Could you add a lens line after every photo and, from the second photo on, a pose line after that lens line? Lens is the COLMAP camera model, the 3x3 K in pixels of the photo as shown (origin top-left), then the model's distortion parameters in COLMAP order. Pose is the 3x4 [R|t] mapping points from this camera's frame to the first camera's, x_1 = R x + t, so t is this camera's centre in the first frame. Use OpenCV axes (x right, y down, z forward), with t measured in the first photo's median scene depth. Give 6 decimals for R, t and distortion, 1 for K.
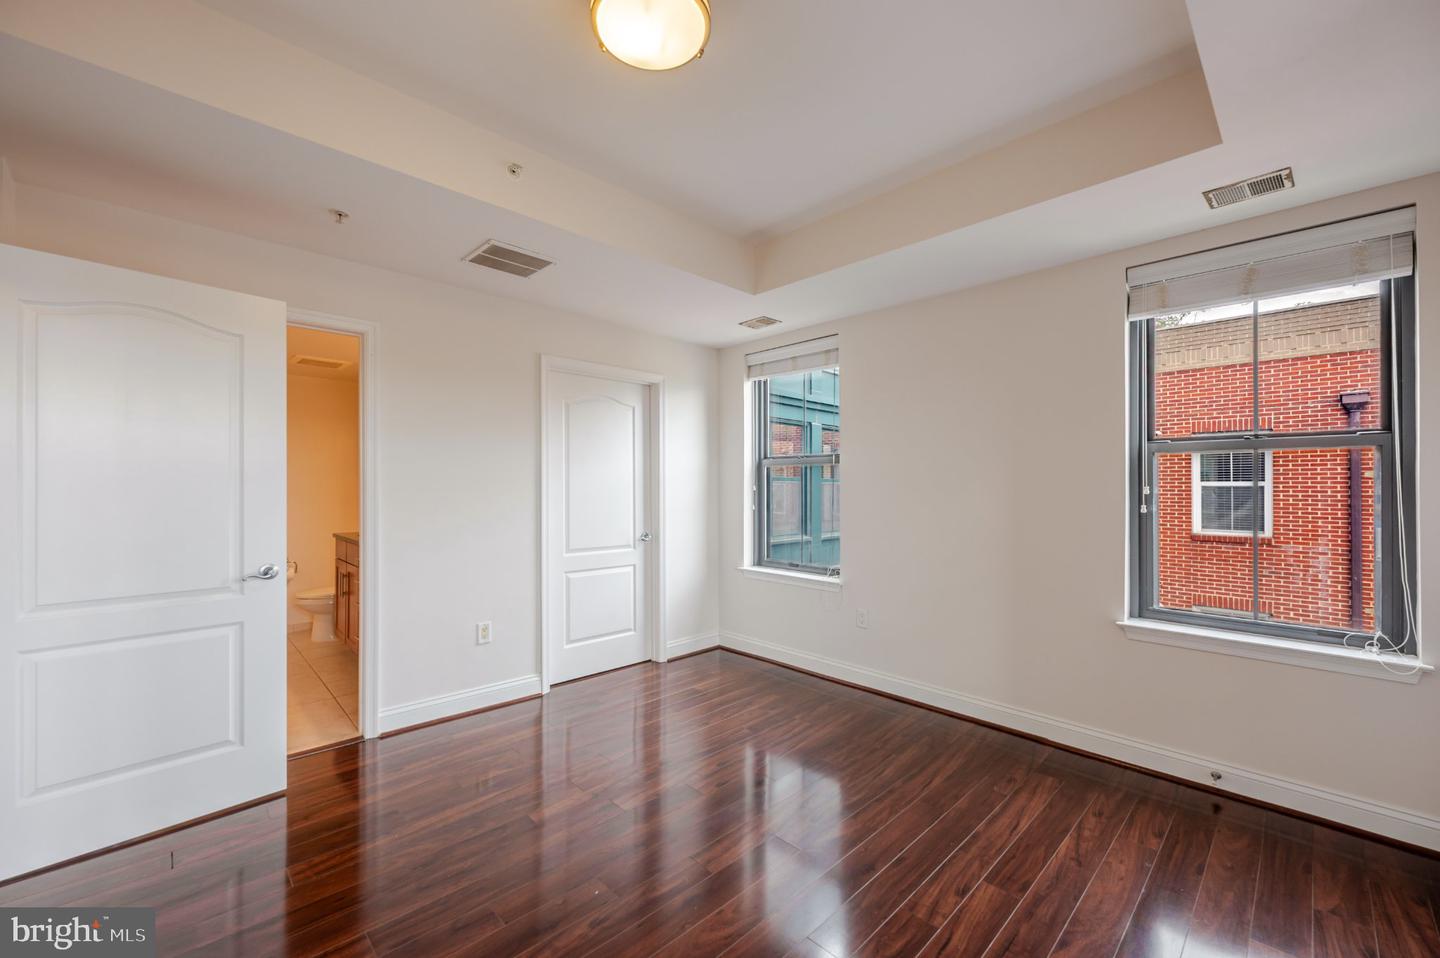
lens RADIAL K [[574.9, 0, 734.8], [0, 574.9, 486.8], [0, 0, 1]] dist [0.004016, 0.000231]
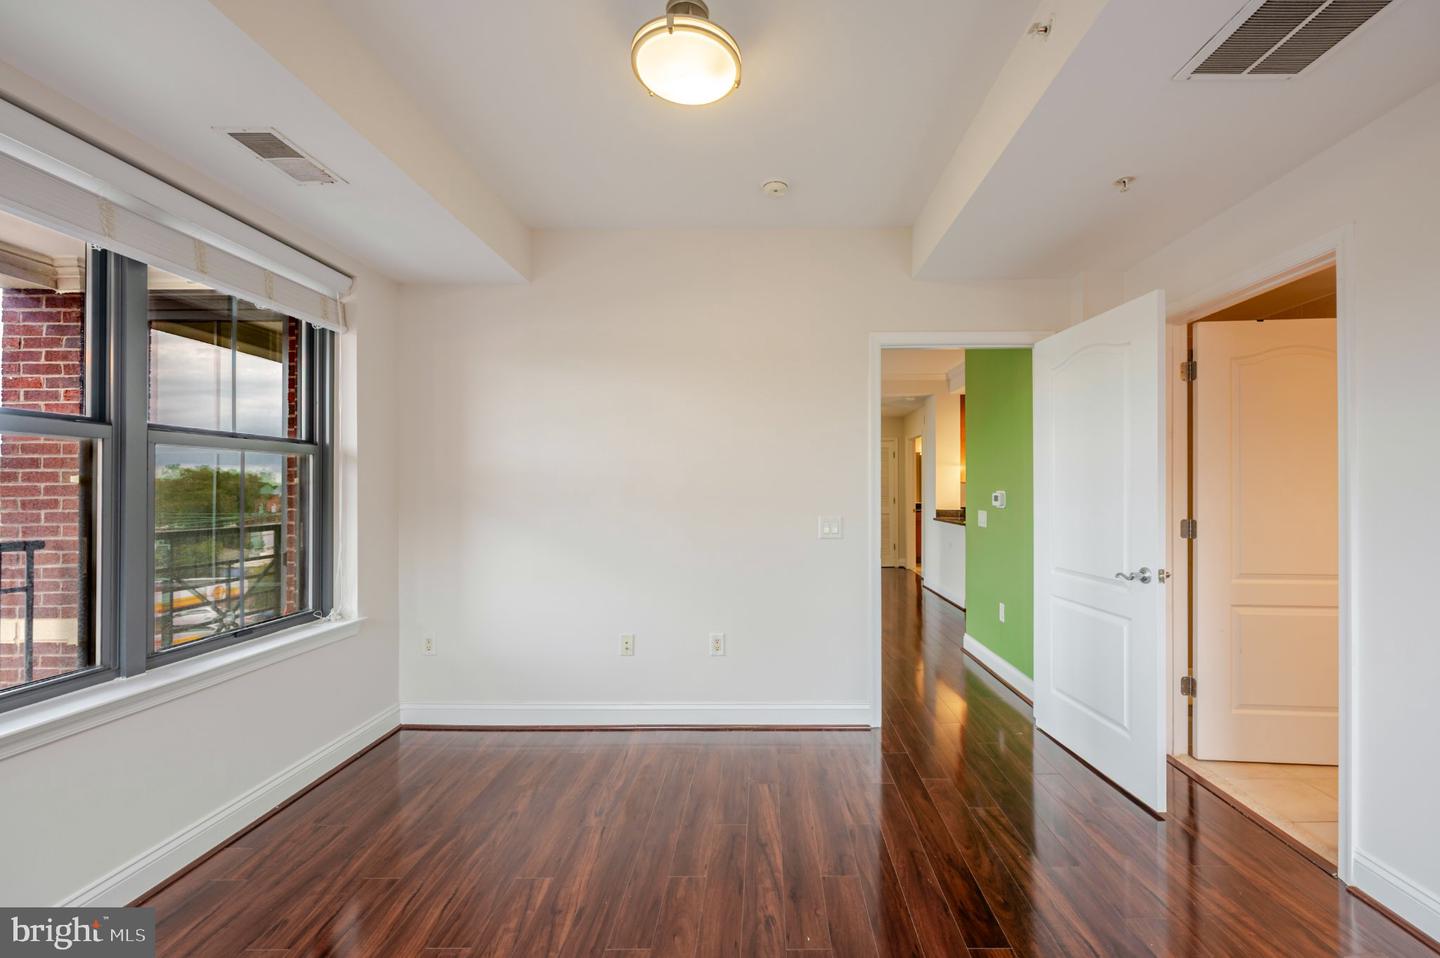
lens RADIAL K [[598.5, 0, 749.4], [0, 598.5, 491.8], [0, 0, 1]] dist [-0.000359, -0.000455]
pose [[-0.702523, 0.001676, -0.711659, 0.235838], [0.003708, 0.999992, -0.001306, 0.003499], [0.711651, -0.003556, -0.702524, 0.764837]]
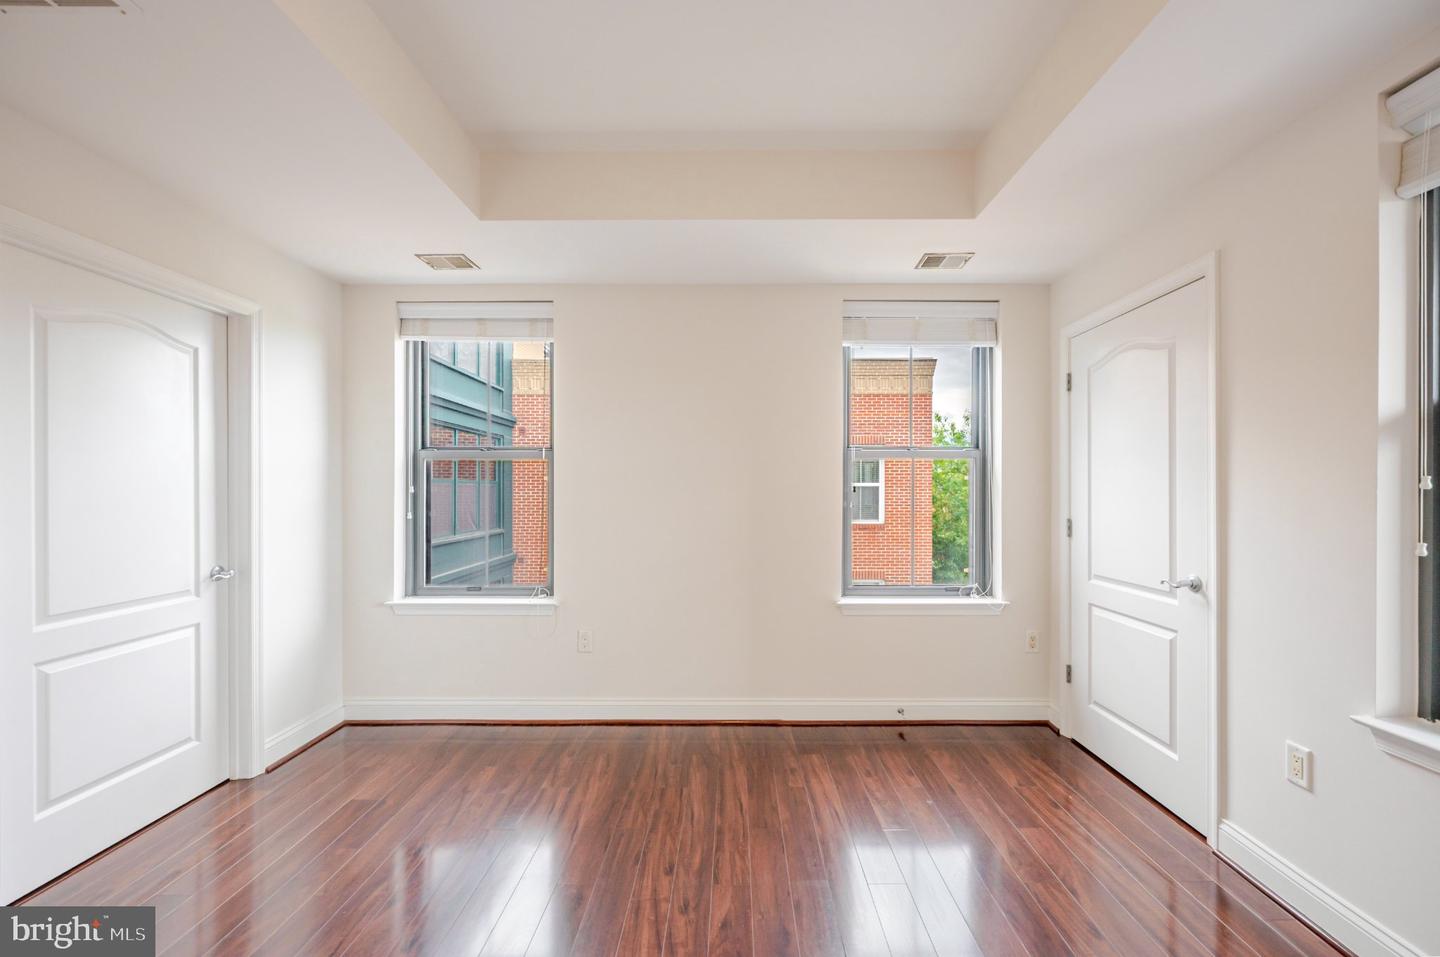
lens RADIAL K [[574.9, 0, 734.8], [0, 574.9, 486.3], [0, 0, 1]] dist [0.004016, 0.000231]
pose [[0.707984, -0.000853, 0.706228, -0.224818], [0.002324, 0.999997, -0.001123, 0.000530], [-0.706225, 0.002436, 0.707984, 0.239317]]
